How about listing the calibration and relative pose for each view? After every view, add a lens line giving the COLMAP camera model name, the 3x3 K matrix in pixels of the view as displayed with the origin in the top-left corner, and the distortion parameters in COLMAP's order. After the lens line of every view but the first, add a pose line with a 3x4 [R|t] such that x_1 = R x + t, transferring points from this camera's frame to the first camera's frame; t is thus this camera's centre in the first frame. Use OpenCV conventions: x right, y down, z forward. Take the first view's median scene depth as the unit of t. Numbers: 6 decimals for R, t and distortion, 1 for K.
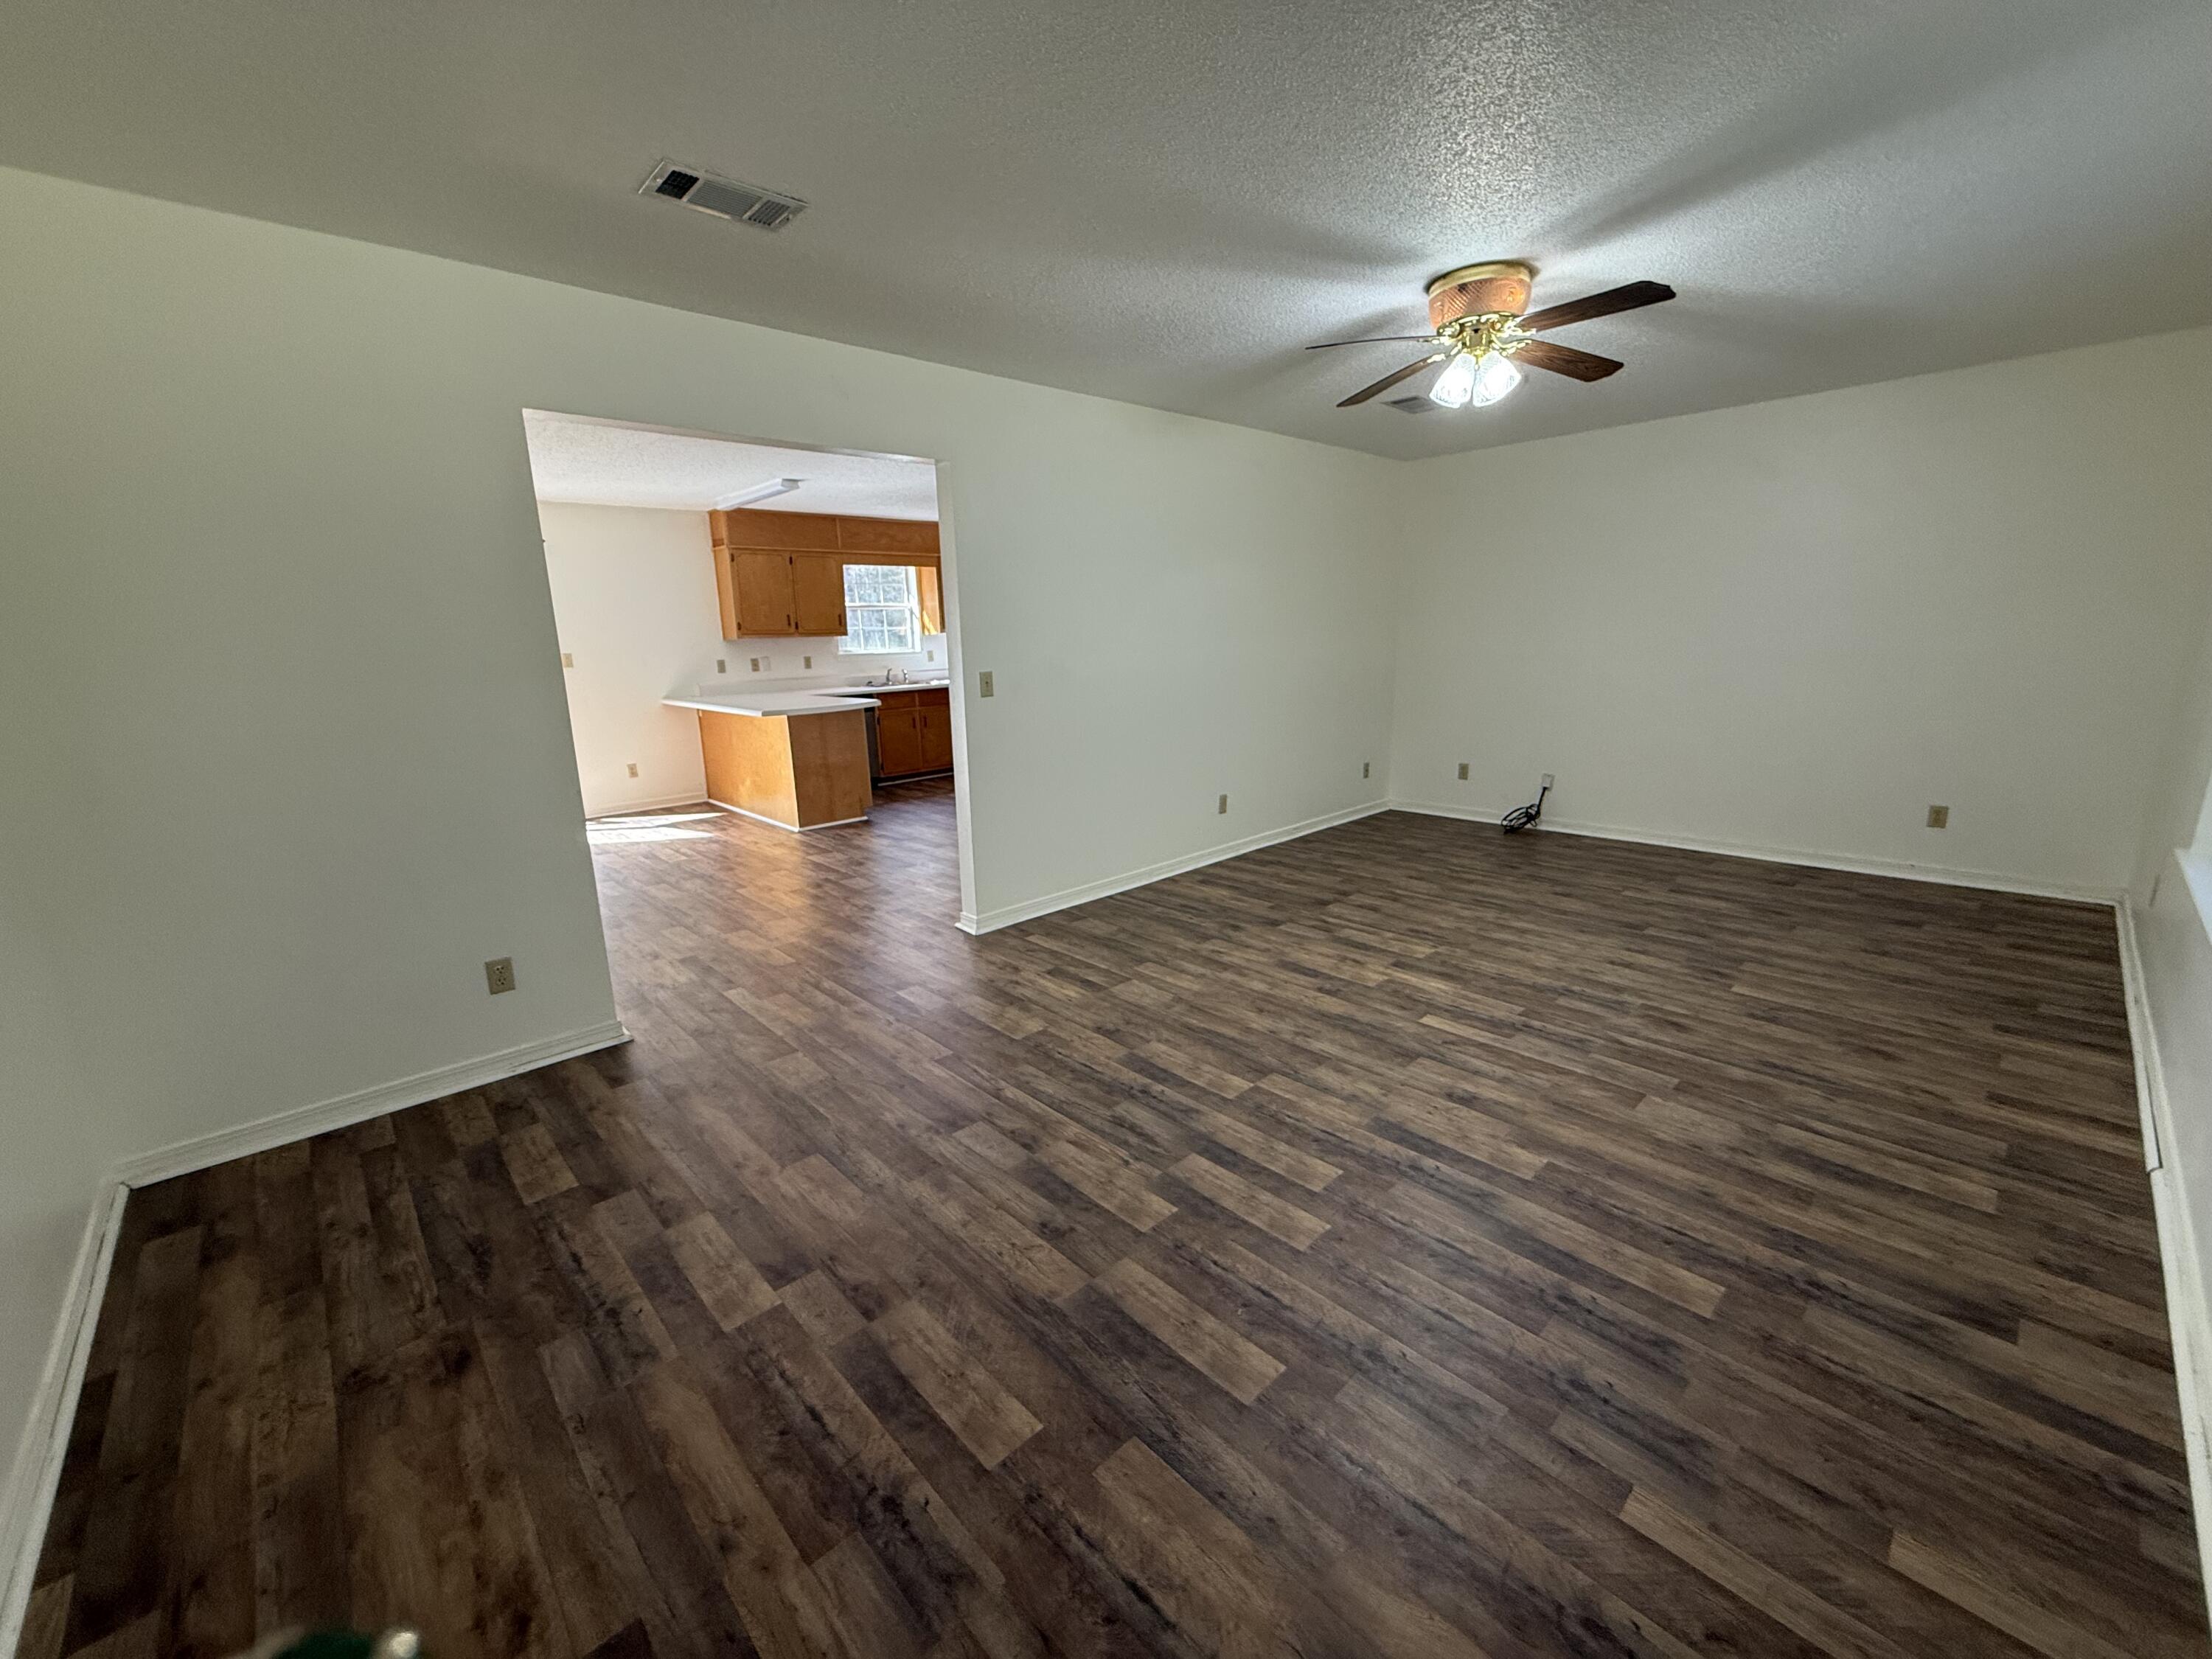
lens RADIAL K [[885.0, 0, 1099.4], [0, 885.0, 832.8], [0, 0, 1]] dist [0.000019, -0.000194]
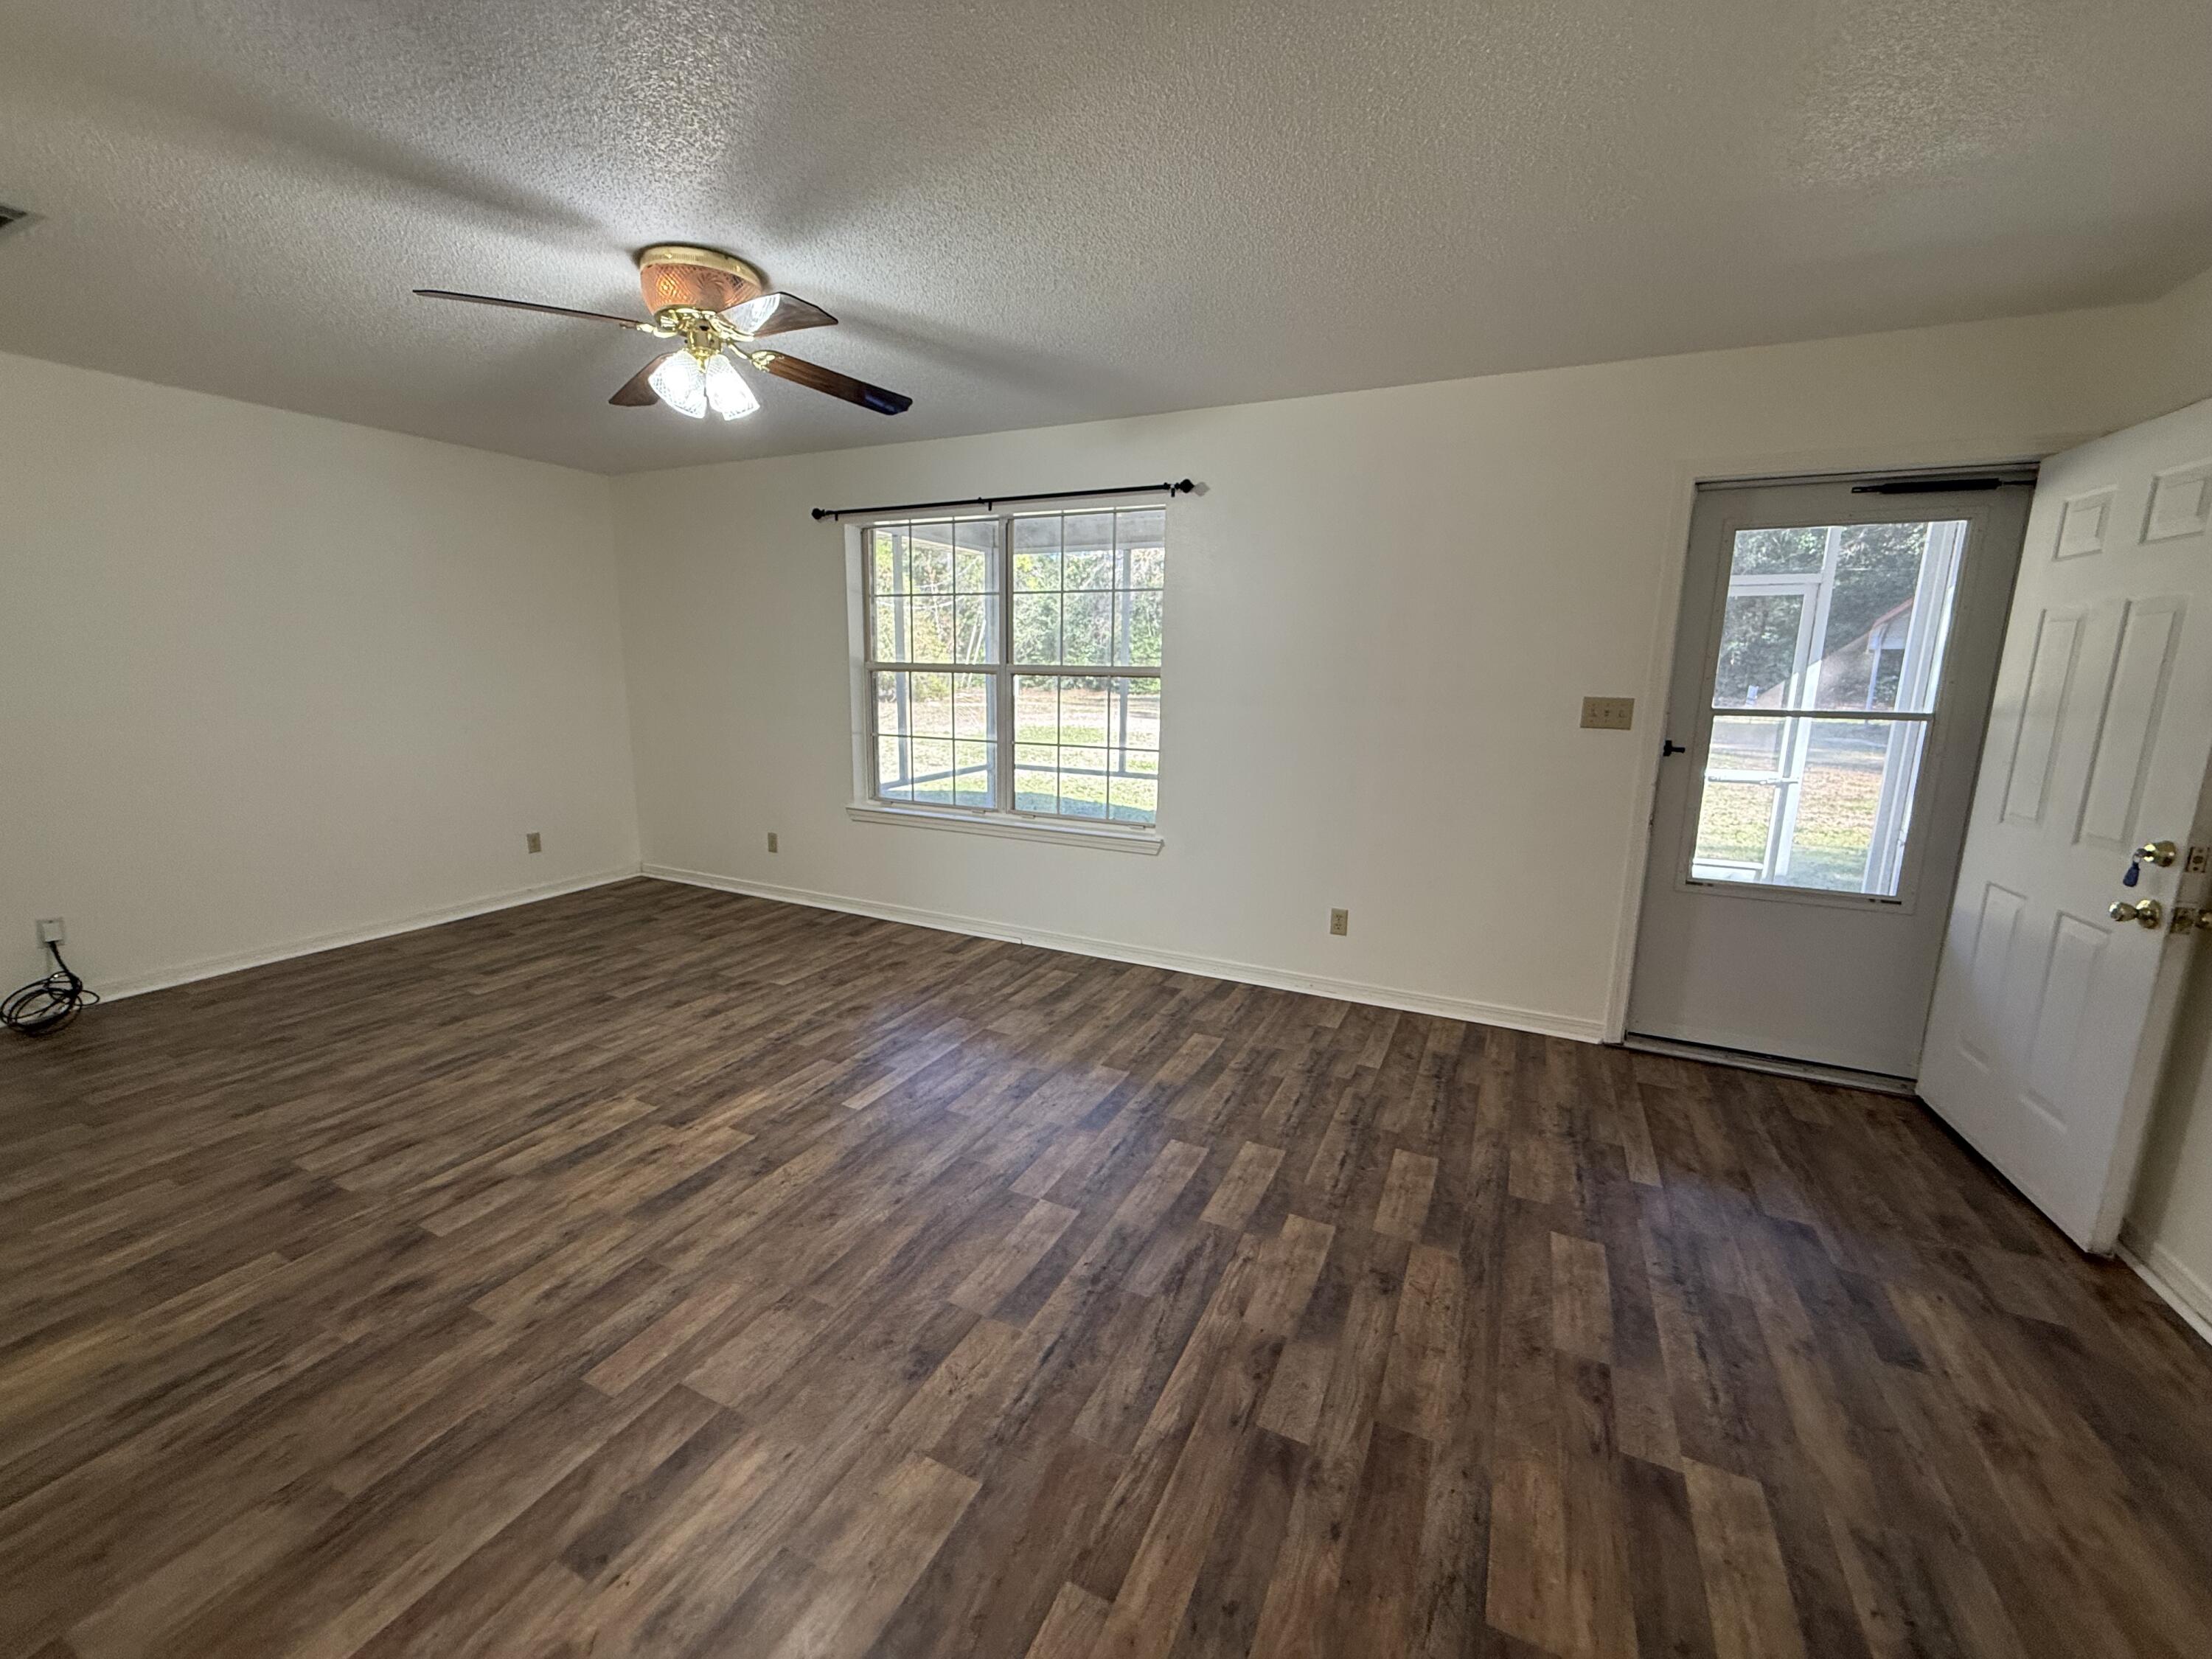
lens RADIAL K [[885.0, 0, 1089.6], [0, 885.0, 836.2], [0, 0, 1]] dist [0.000019, -0.000194]
pose [[-0.356456, -0.159839, 0.920538, -0.639538], [0.202781, 0.948537, 0.243223, -0.280960], [-0.912041, 0.273366, -0.305700, 1.220930]]
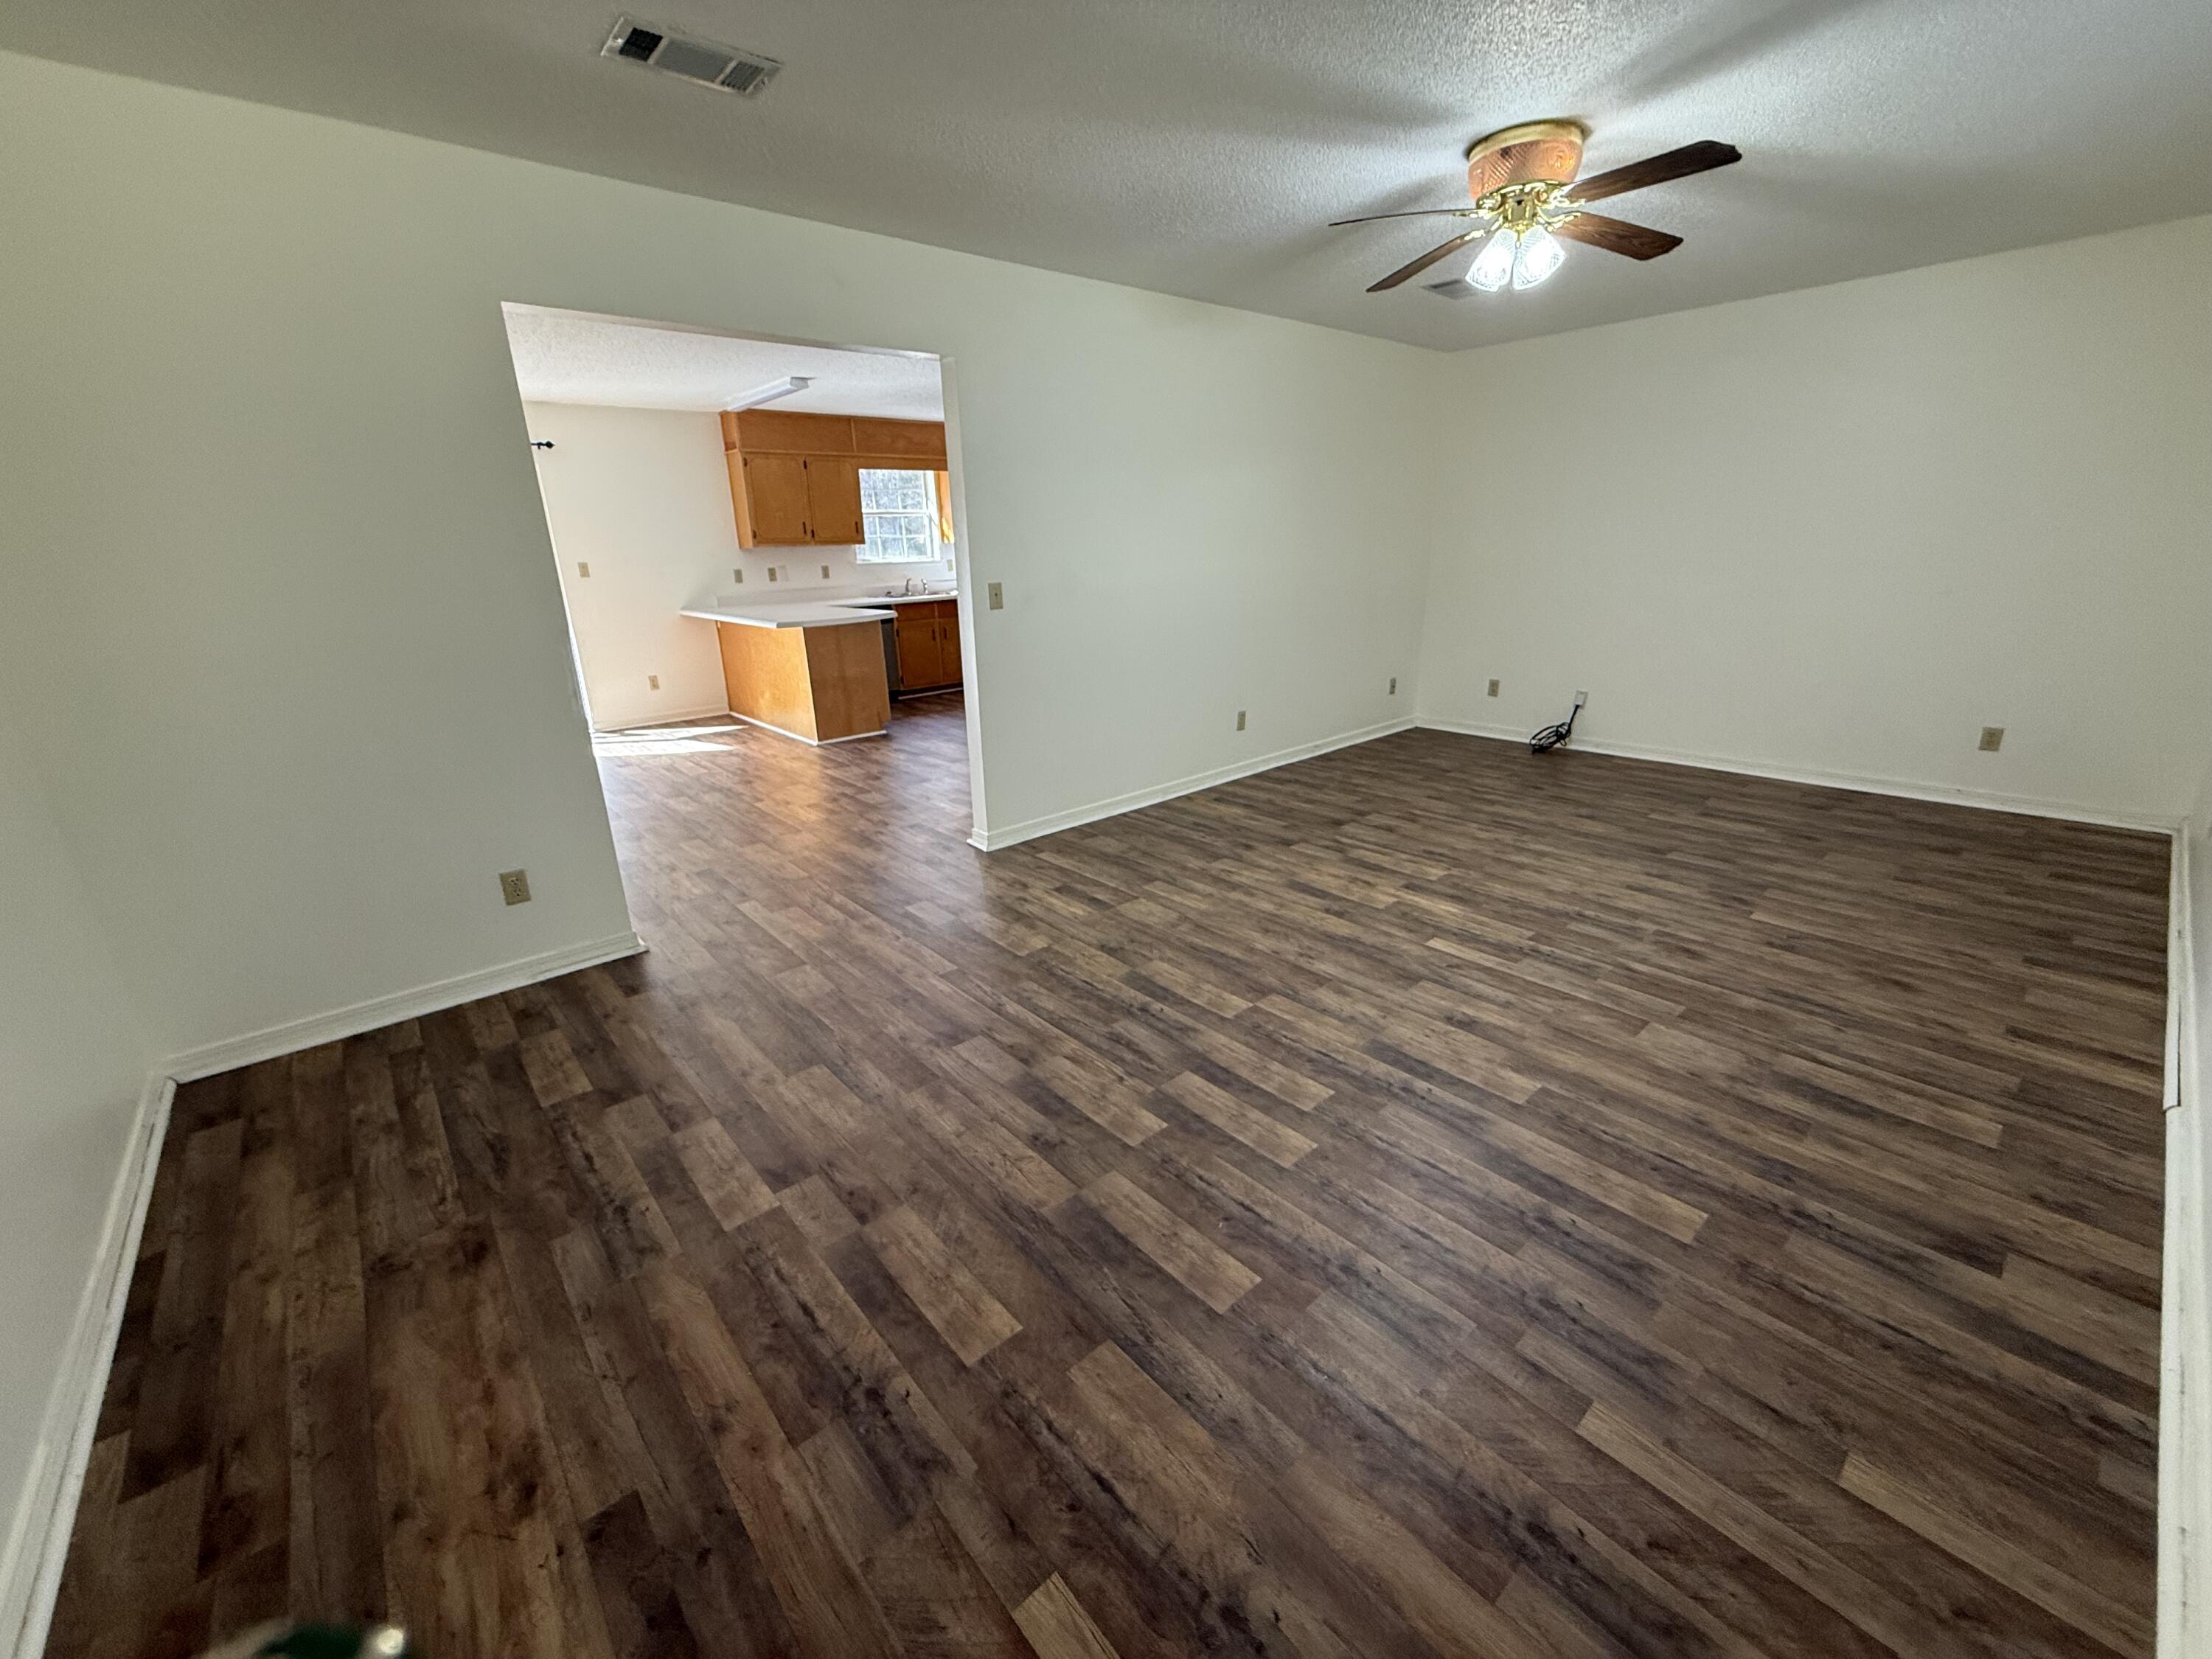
lens RADIAL K [[885.0, 0, 1098.9], [0, 885.0, 832.9], [0, 0, 1]] dist [0.000019, -0.000194]
pose [[0.999370, 0.010693, -0.033828, 0.034473], [-0.007360, 0.995241, 0.097169, -0.006003], [0.034706, -0.096859, 0.994693, 0.015509]]
